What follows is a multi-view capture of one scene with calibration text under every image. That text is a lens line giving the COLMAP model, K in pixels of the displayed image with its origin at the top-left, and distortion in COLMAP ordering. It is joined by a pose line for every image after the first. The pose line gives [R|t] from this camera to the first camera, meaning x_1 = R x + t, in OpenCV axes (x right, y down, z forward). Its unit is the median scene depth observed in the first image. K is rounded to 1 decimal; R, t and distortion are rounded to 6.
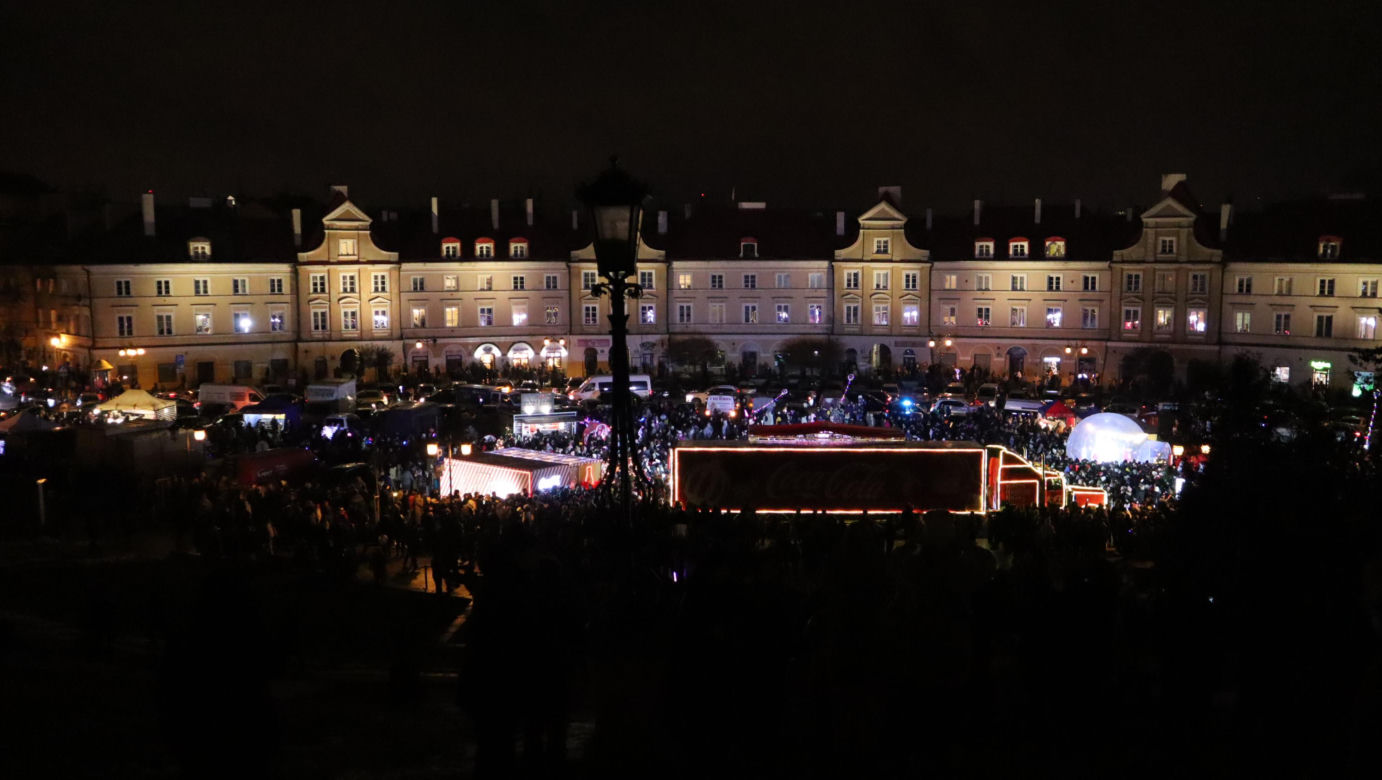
lens RADIAL K [[1179.0, 0, 691.0], [0, 1179.0, 390.0], [0, 0, 1]] dist [-0.059459, 0.004903]
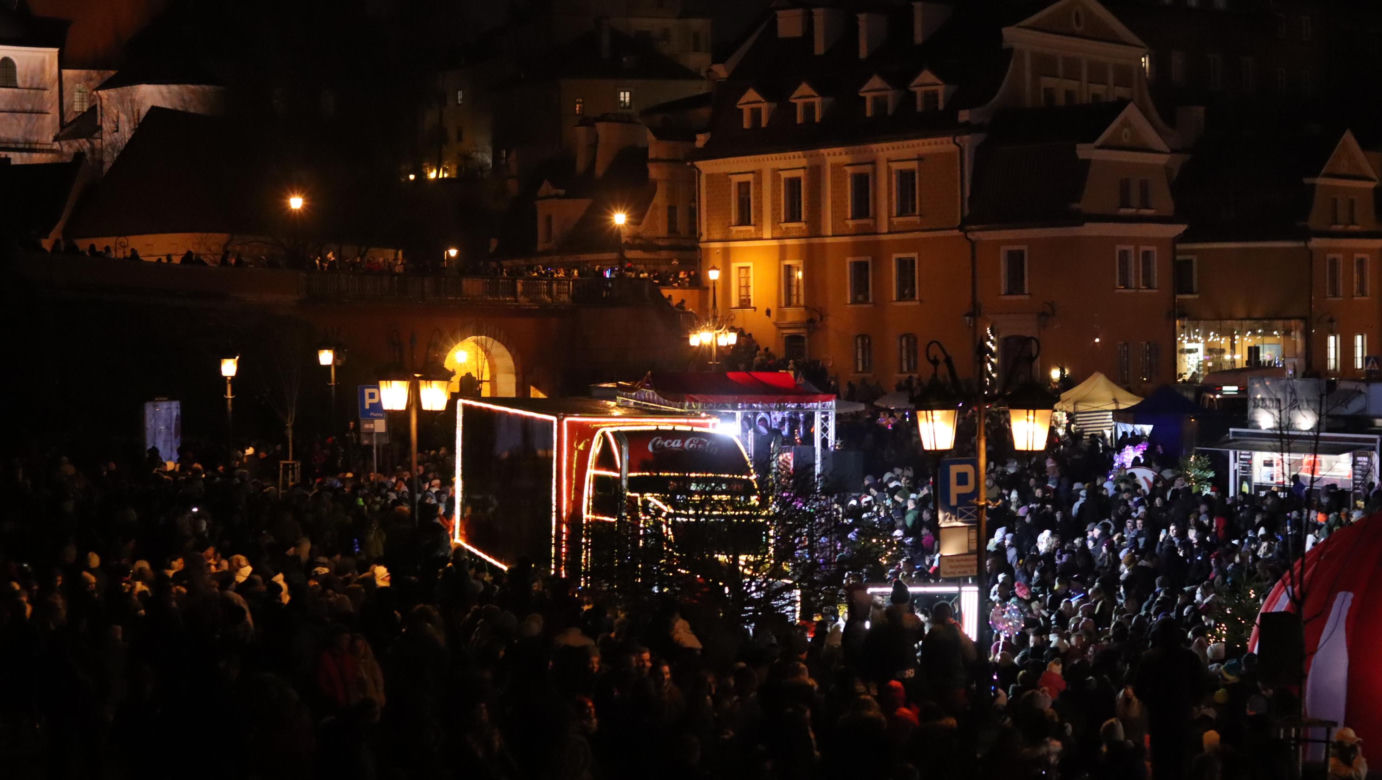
lens RADIAL K [[3223.3, 0, 691.0], [0, 3223.3, 390.0], [0, 0, 1]] dist [-0.074354, -0.160358]
pose [[0.232402, 0.021879, -0.972374, 0.575748], [-0.098510, 0.995135, -0.001153, 0.018467], [0.967618, 0.096056, 0.233426, 0.373783]]
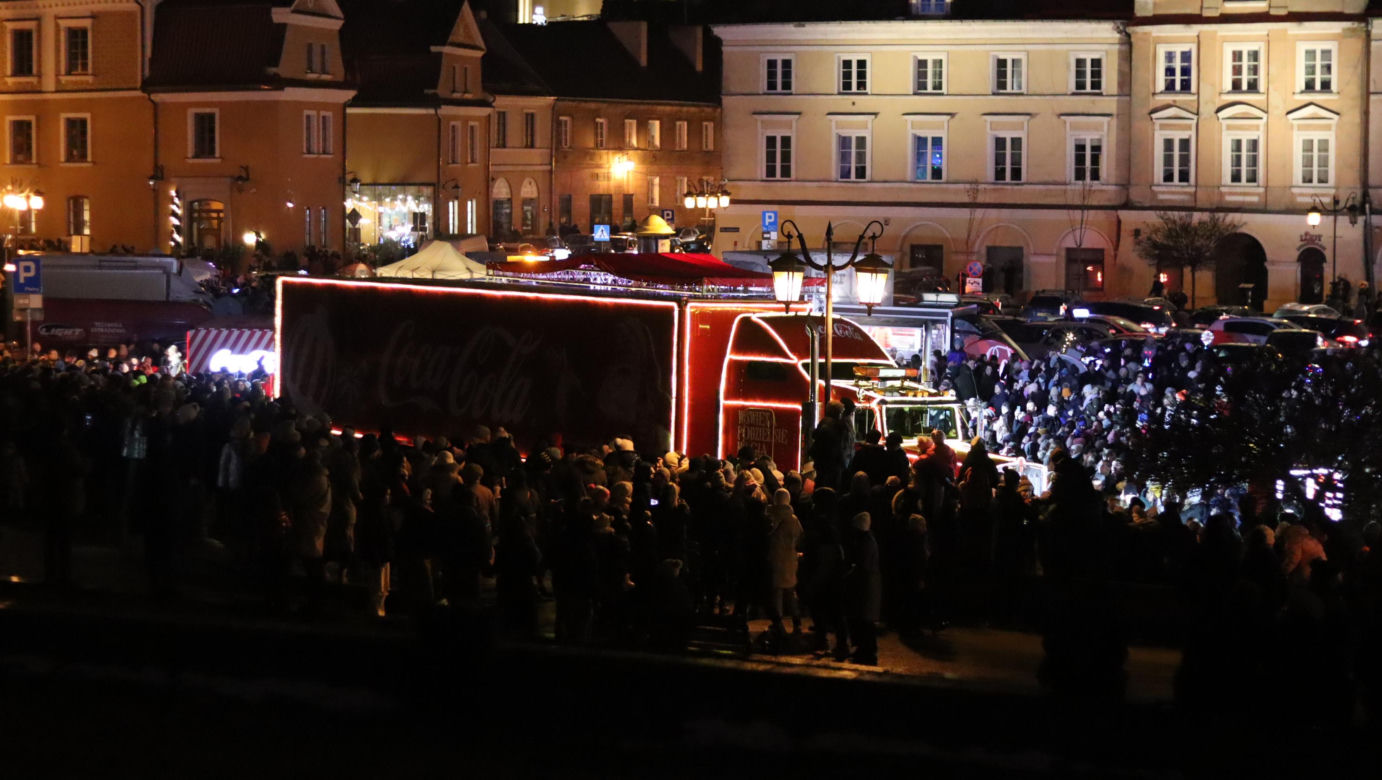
lens RADIAL K [[3223.3, 0, 691.0], [0, 3223.3, 390.0], [0, 0, 1]] dist [-0.074354, -0.160358]
pose [[0.601669, 0.061573, -0.796369, 0.489006], [-0.097322, 0.995247, 0.003421, 0.034293], [0.792795, 0.075445, 0.604801, 0.189093]]
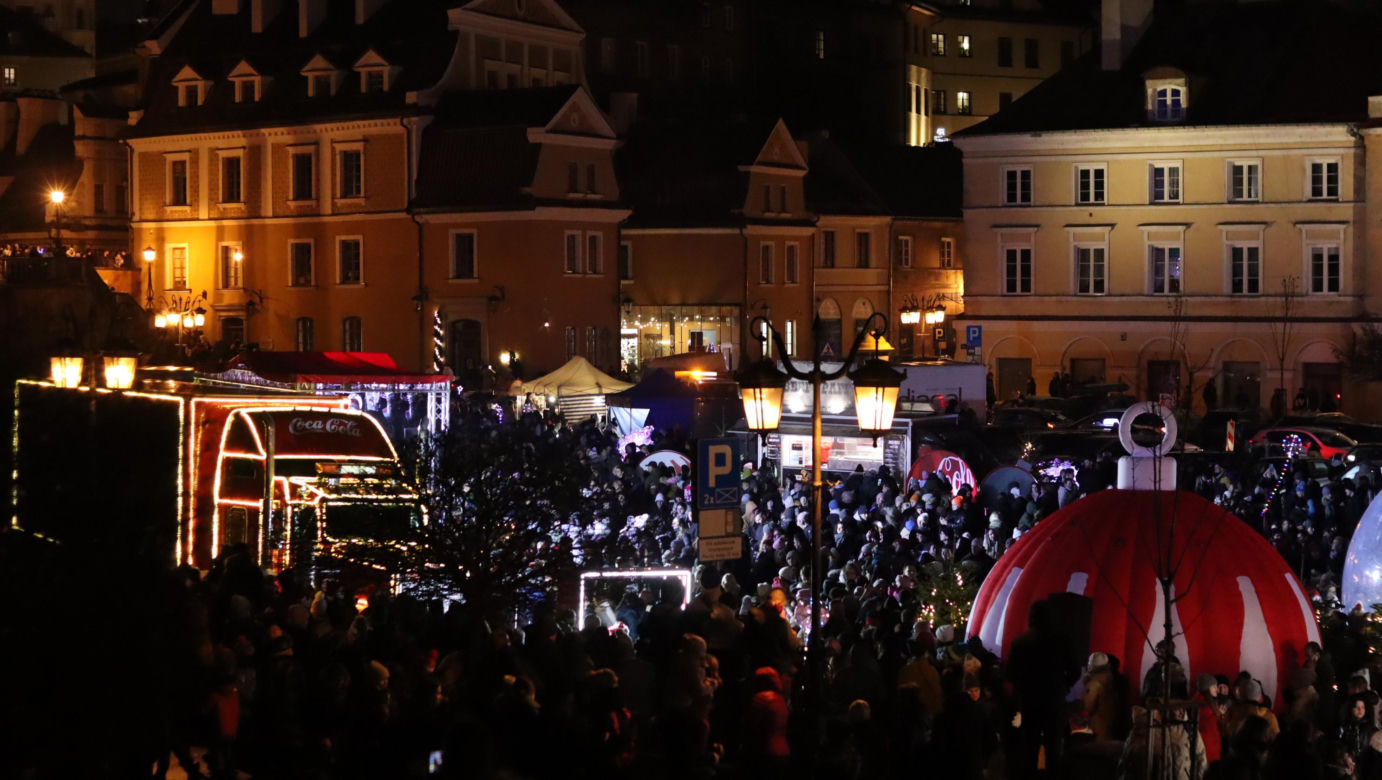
lens RADIAL K [[3223.3, 0, 691.0], [0, 3223.3, 390.0], [0, 0, 1]] dist [-0.074354, -0.160358]
pose [[0.424285, 0.026892, -0.905129, 0.550748], [-0.099782, 0.994860, -0.017215, 0.023329], [0.900014, 0.097620, 0.424788, 0.338712]]
